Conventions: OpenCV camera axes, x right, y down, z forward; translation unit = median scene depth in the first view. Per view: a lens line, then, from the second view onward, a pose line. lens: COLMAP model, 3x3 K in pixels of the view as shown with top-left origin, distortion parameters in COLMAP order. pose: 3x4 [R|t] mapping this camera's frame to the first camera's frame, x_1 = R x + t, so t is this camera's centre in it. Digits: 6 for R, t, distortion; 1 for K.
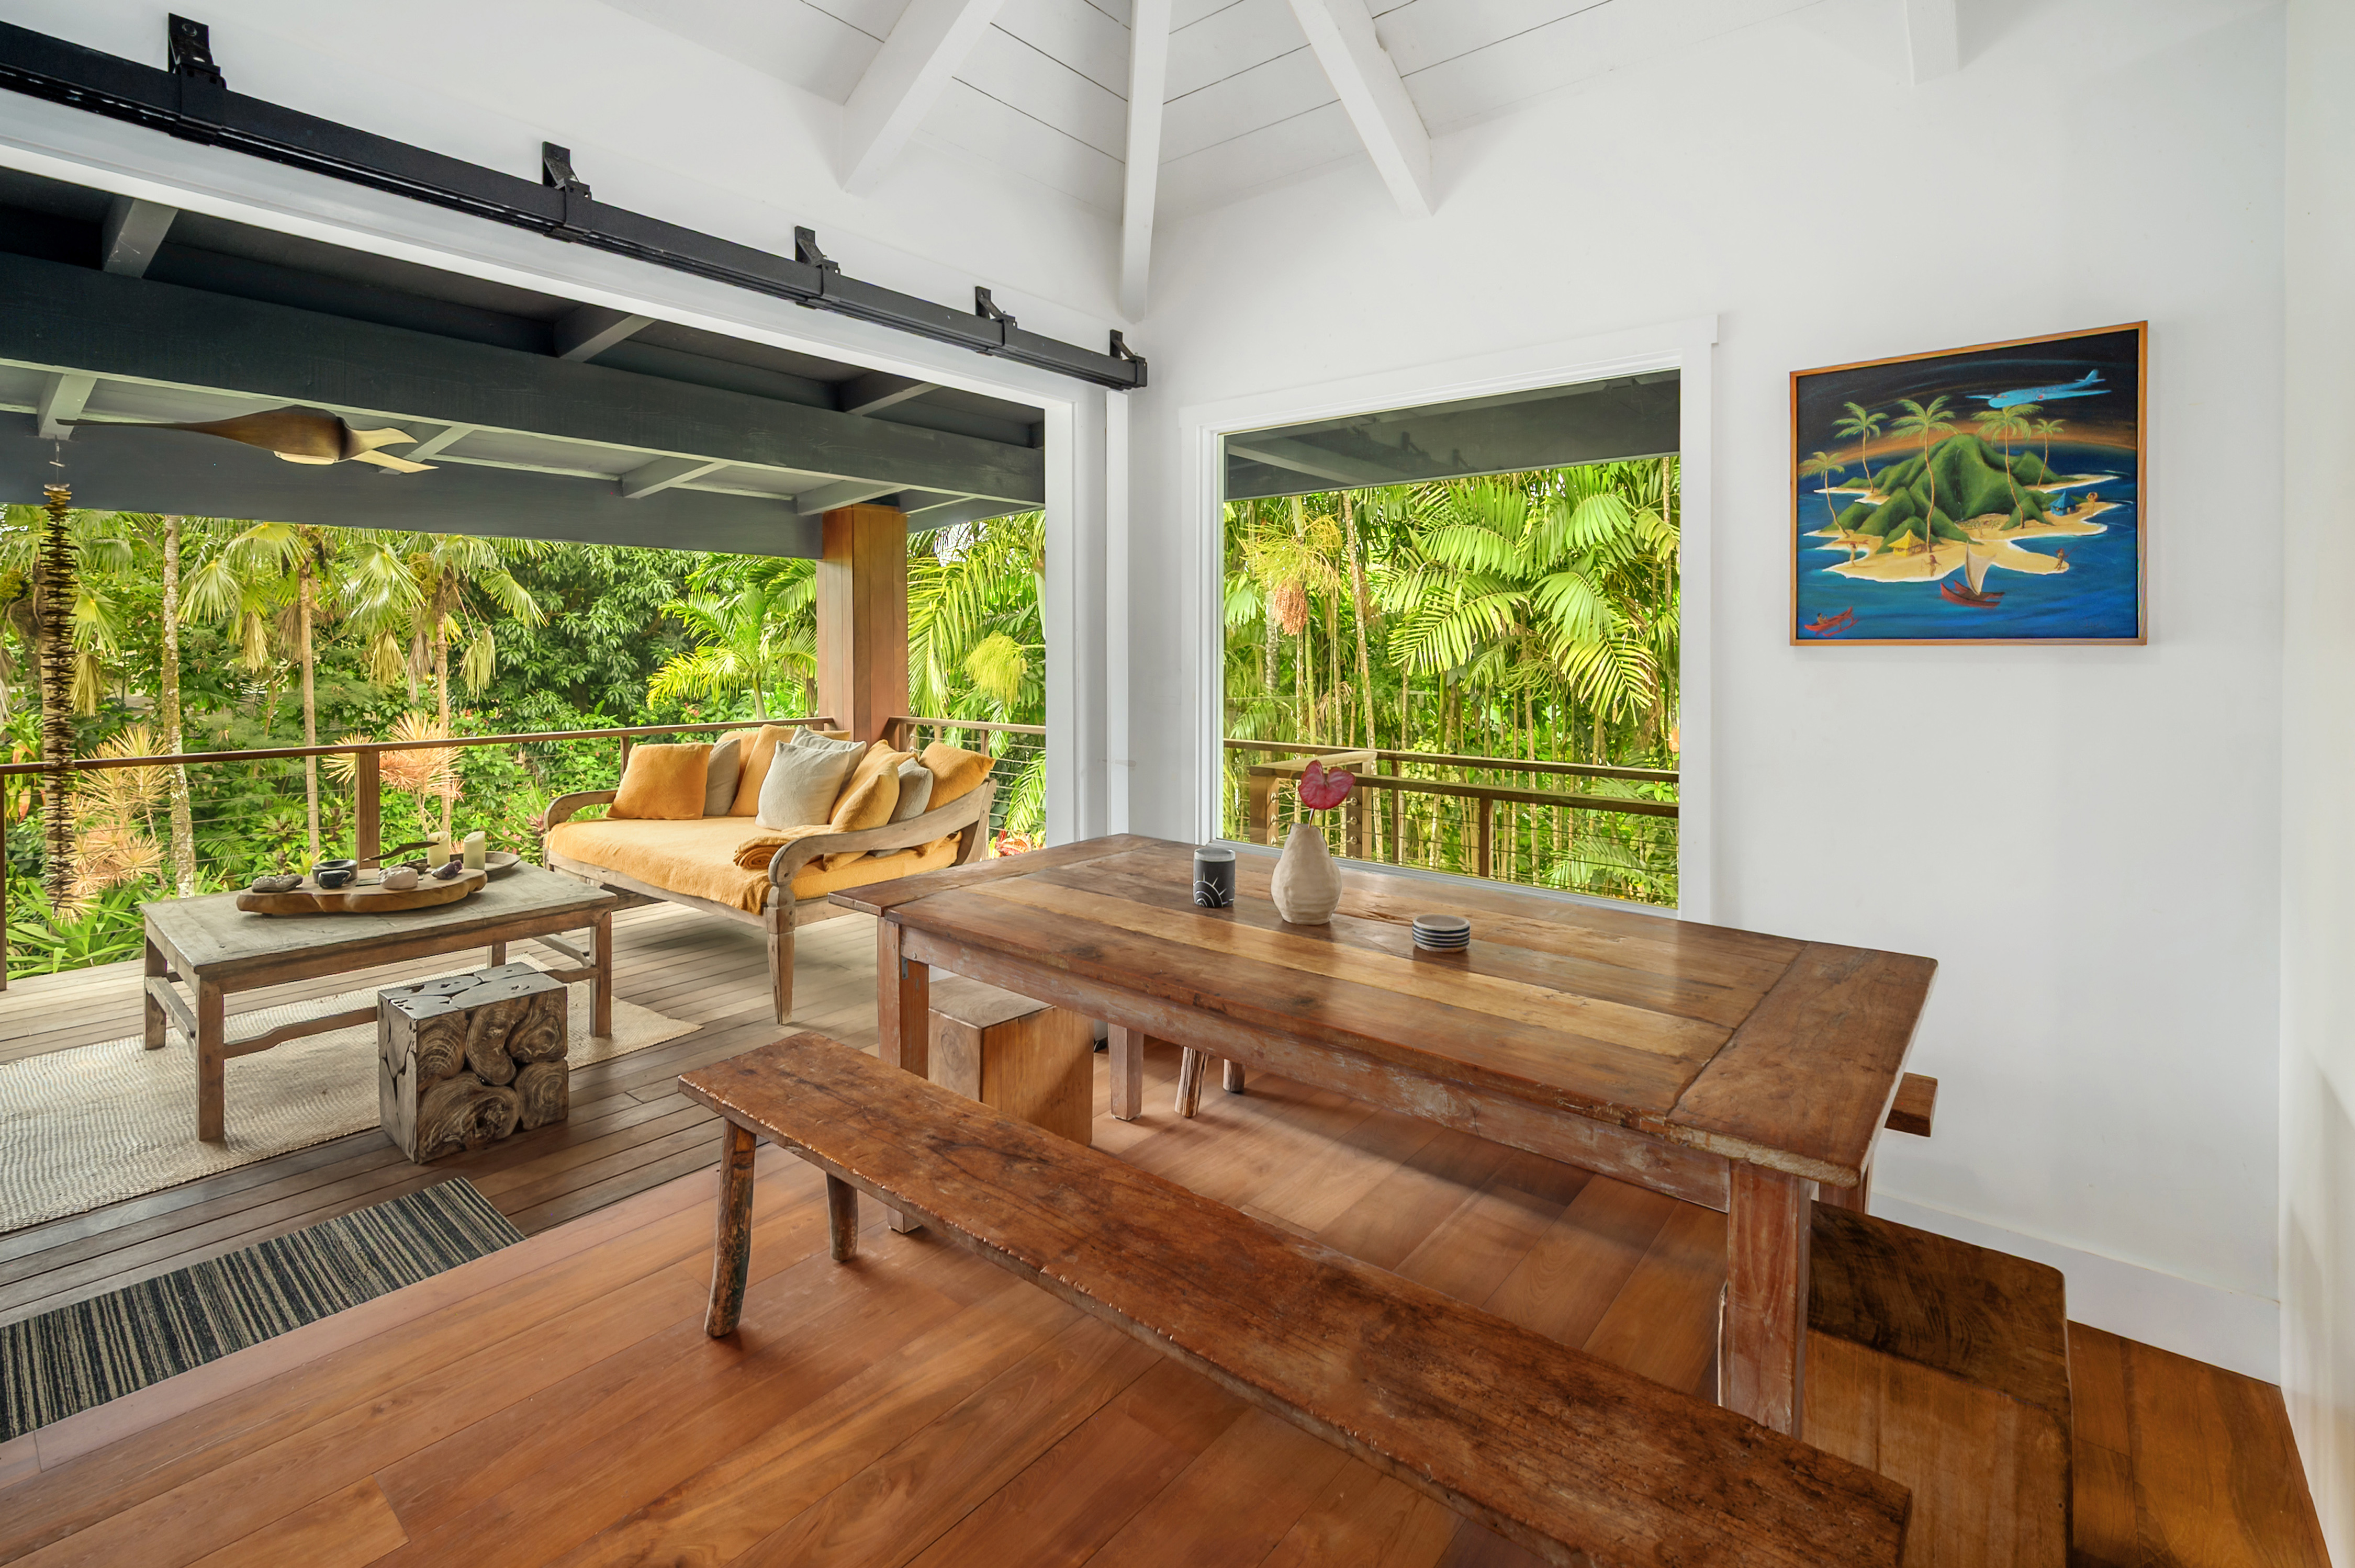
lens RADIAL K [[1100.6, 0, 1202.3], [0, 1100.6, 649.5], [0, 0, 1]] dist [-0.002439, -0.000042]
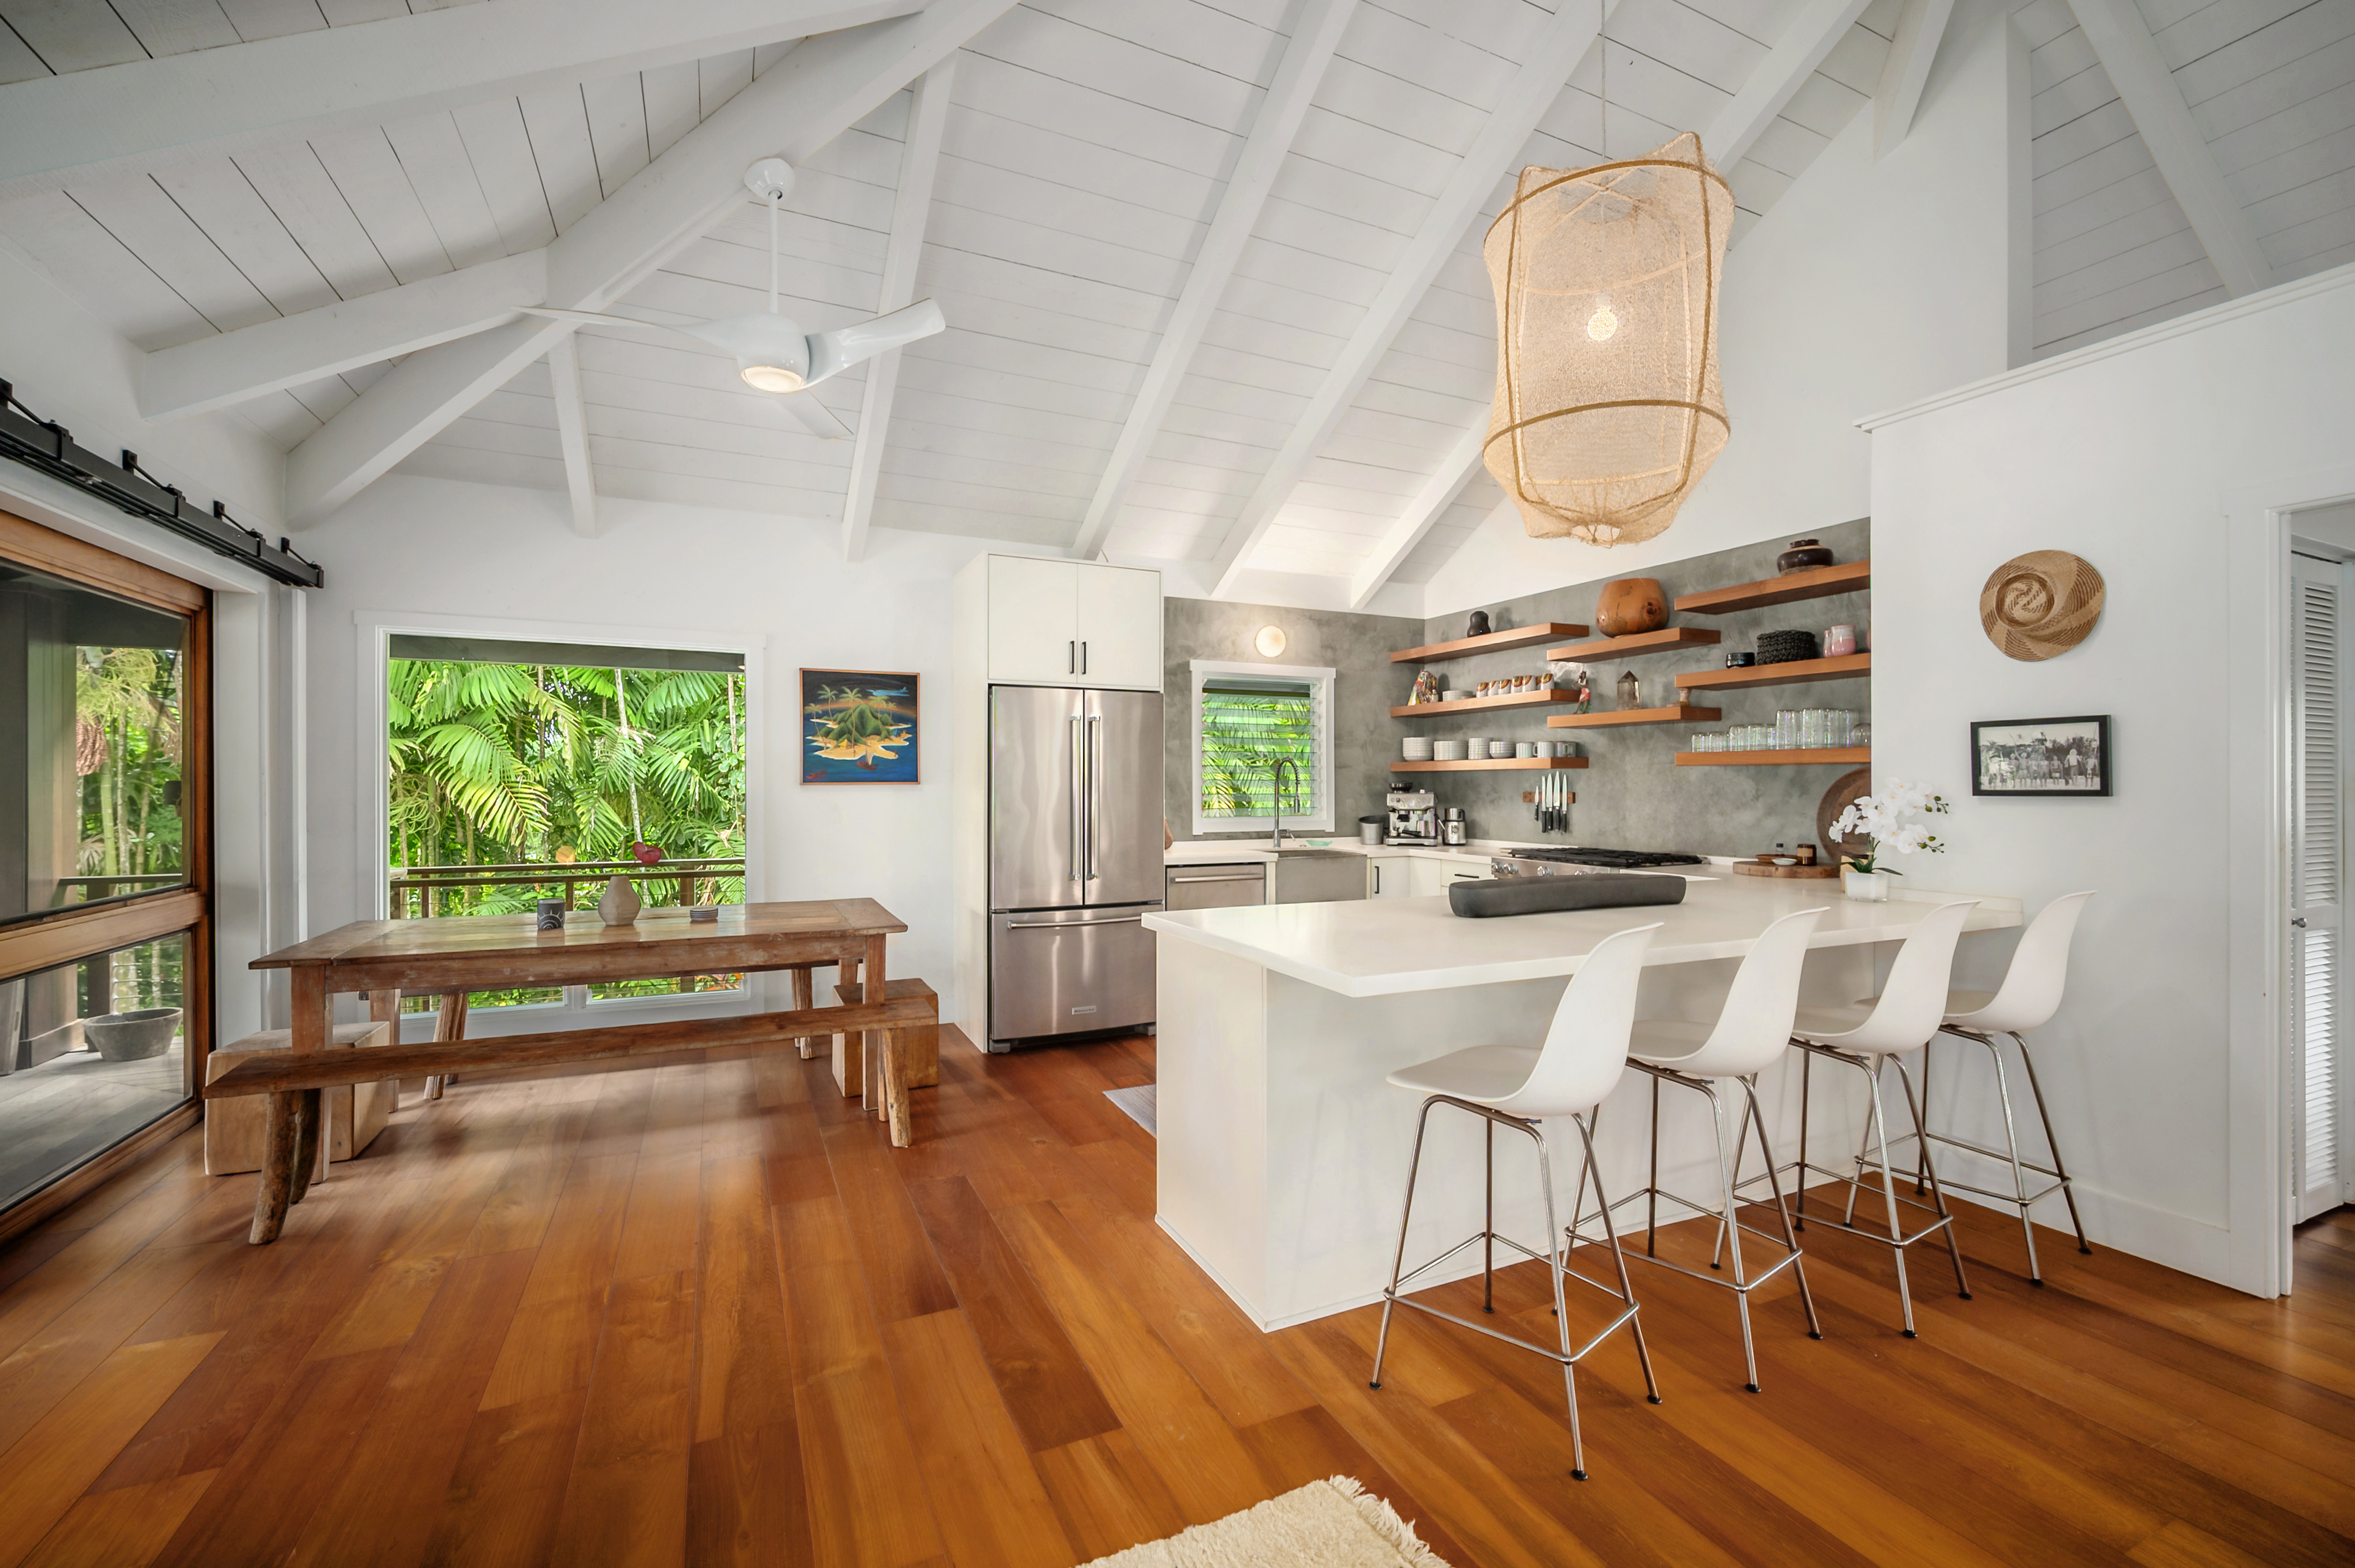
lens RADIAL K [[951.9, 0, 1187.4], [0, 951.9, 774.9], [0, 0, 1]] dist [0.000514, -0.000014]
pose [[0.436277, 0.006463, 0.899789, -0.939303], [0.005640, 0.999935, -0.009916, -0.000425], [-0.899795, 0.009401, 0.436213, -0.629229]]
